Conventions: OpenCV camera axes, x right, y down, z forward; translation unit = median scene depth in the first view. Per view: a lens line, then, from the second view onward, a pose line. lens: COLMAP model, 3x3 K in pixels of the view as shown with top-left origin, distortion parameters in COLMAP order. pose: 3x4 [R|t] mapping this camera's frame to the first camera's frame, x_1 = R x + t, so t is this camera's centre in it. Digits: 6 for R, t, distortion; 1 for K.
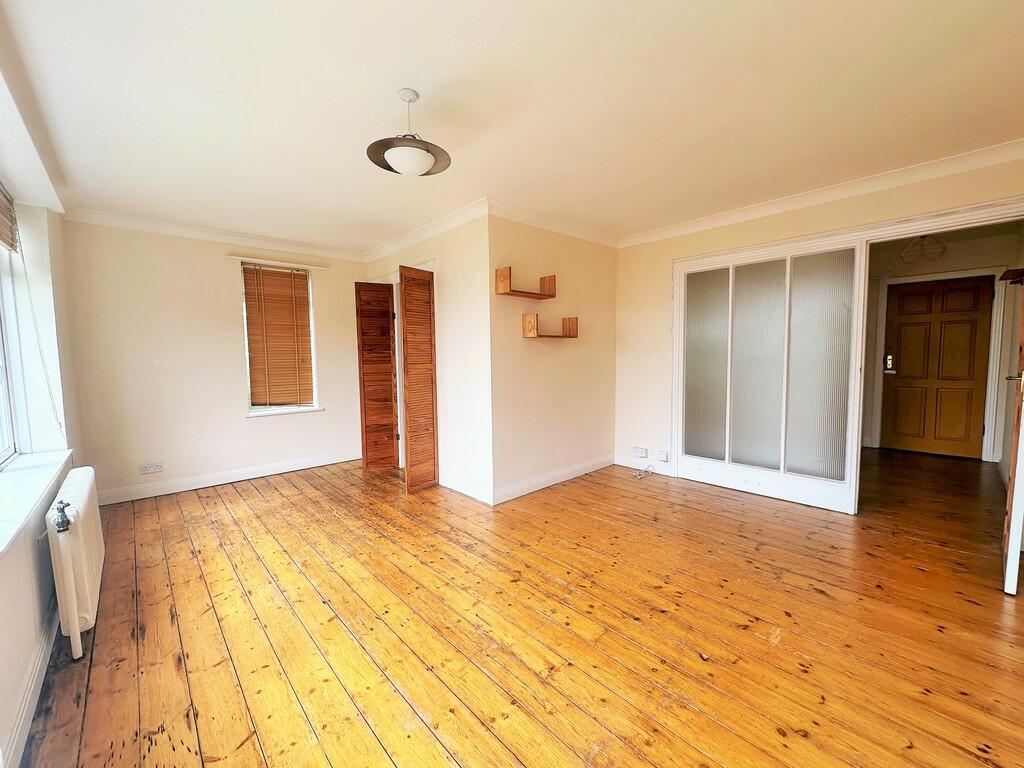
lens RADIAL K [[407.4, 0, 512.0], [0, 407.4, 384.0], [0, 0, 1]] dist [-0.003604, 0.000049]
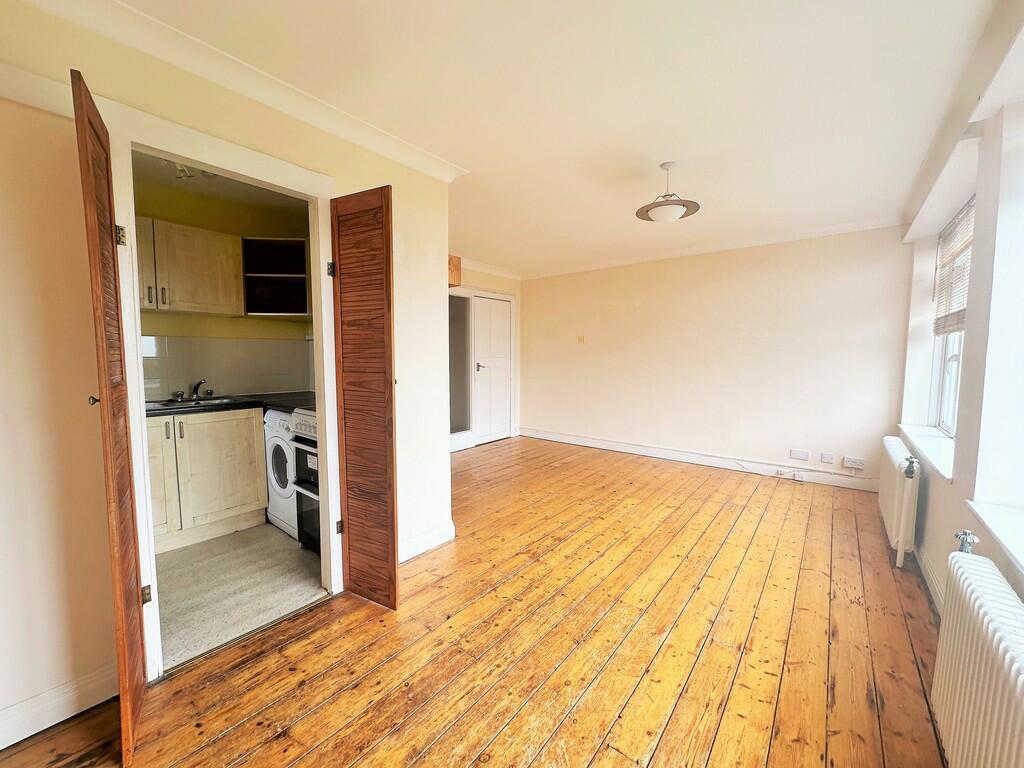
lens RADIAL K [[407.4, 0, 512.0], [0, 407.4, 384.0], [0, 0, 1]] dist [-0.003604, 0.000049]
pose [[-0.146082, -0.058899, 0.987518, -1.203147], [0.072197, 0.994929, 0.070021, -0.086965], [-0.986634, 0.081525, -0.141089, 1.356903]]
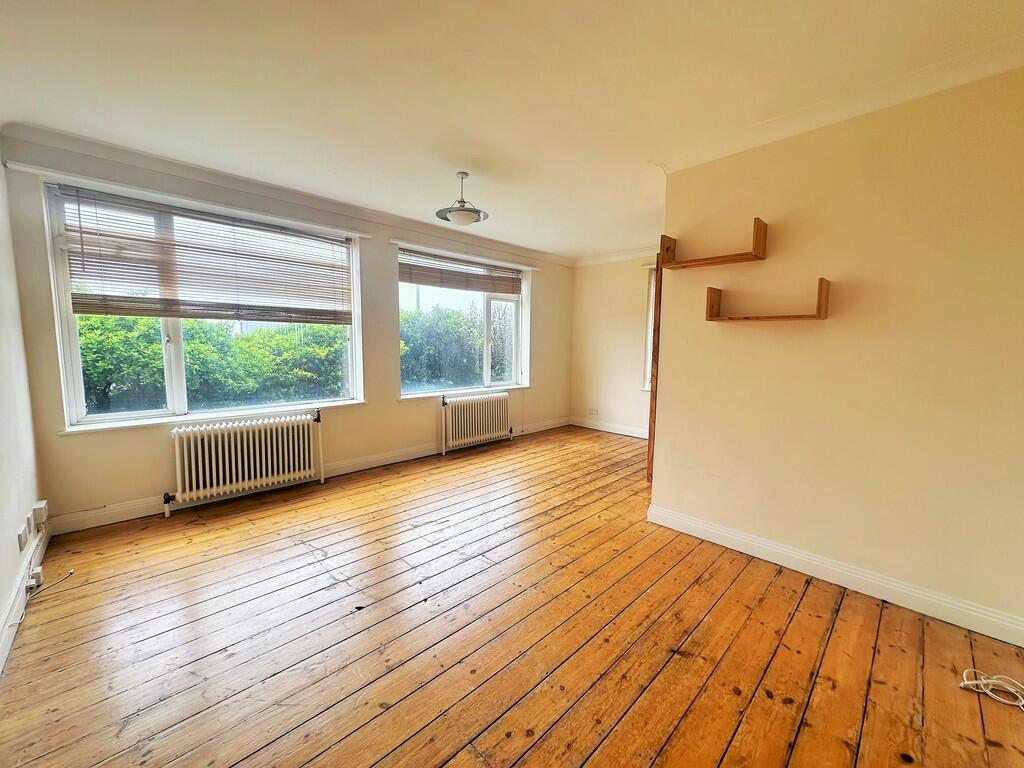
lens RADIAL K [[407.4, 0, 512.0], [0, 407.4, 384.0], [0, 0, 1]] dist [-0.003604, 0.000049]
pose [[0.028631, 0.115191, -0.992931, 1.066686], [-0.084902, 0.990029, 0.112406, -0.083967], [0.995978, 0.081083, 0.038126, 0.915239]]
